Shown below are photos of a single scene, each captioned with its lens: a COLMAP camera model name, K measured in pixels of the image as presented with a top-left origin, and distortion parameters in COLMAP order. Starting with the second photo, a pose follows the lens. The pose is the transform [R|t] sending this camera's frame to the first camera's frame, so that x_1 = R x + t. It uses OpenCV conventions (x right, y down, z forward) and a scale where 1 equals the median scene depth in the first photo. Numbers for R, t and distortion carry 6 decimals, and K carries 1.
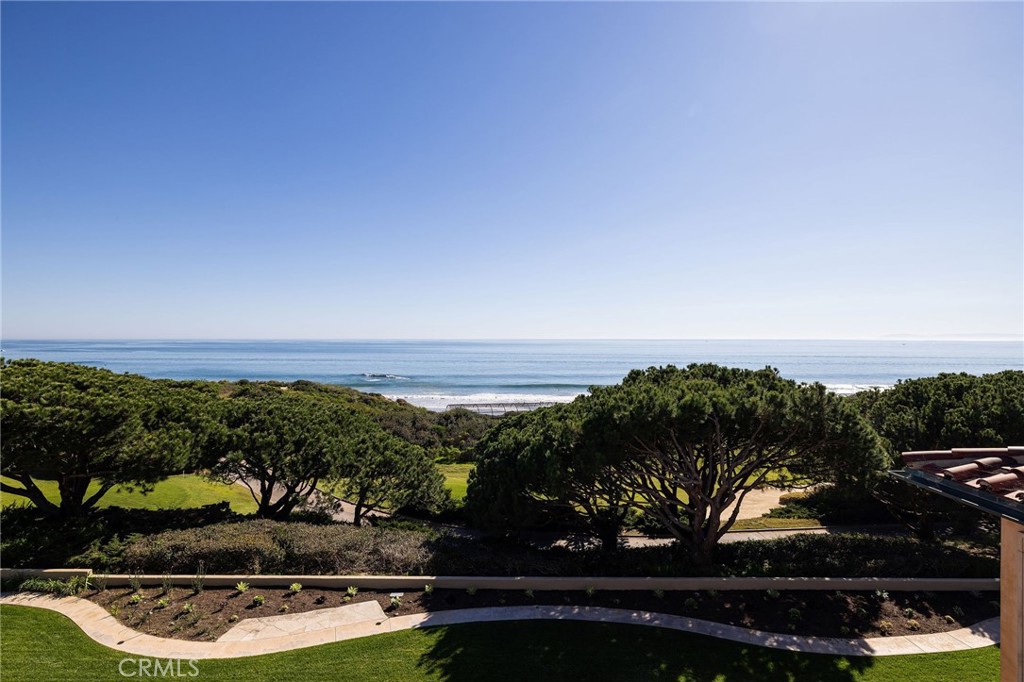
lens RADIAL K [[477.7, 0, 514.3], [0, 477.7, 340.4], [0, 0, 1]] dist [-0.002623, -0.000249]
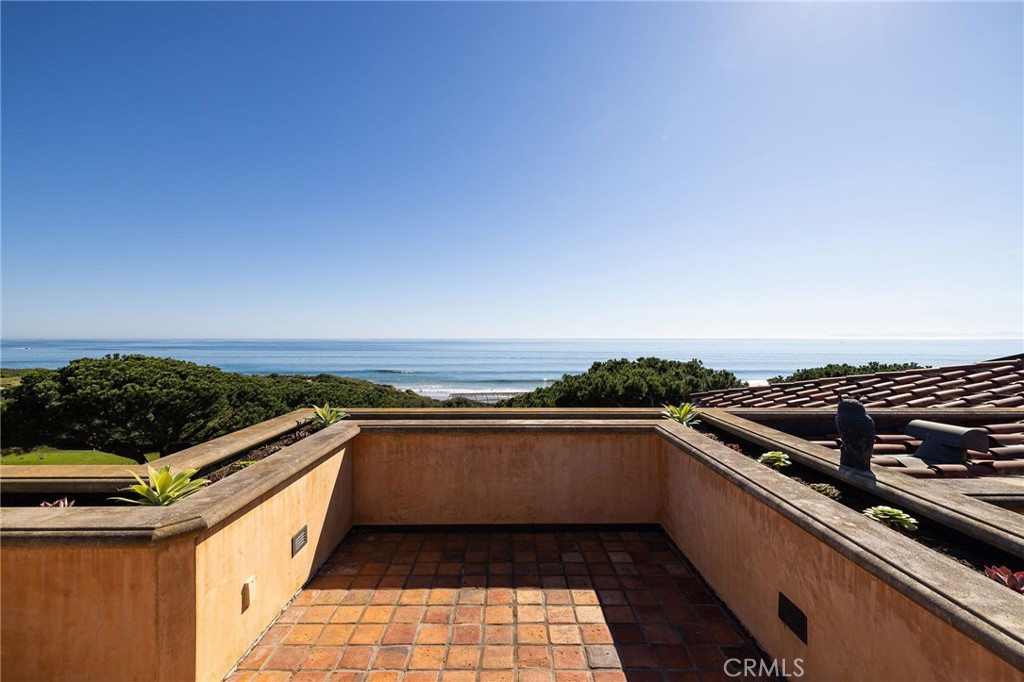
lens RADIAL K [[439.3, 0, 509.8], [0, 439.3, 340.5], [0, 0, 1]] dist [0.001095, 0.000046]
pose [[0.999958, -0.001020, 0.009136, -0.000700], [0.000996, 0.999996, 0.002650, -0.002068], [-0.009139, -0.002641, 0.999955, -0.233845]]
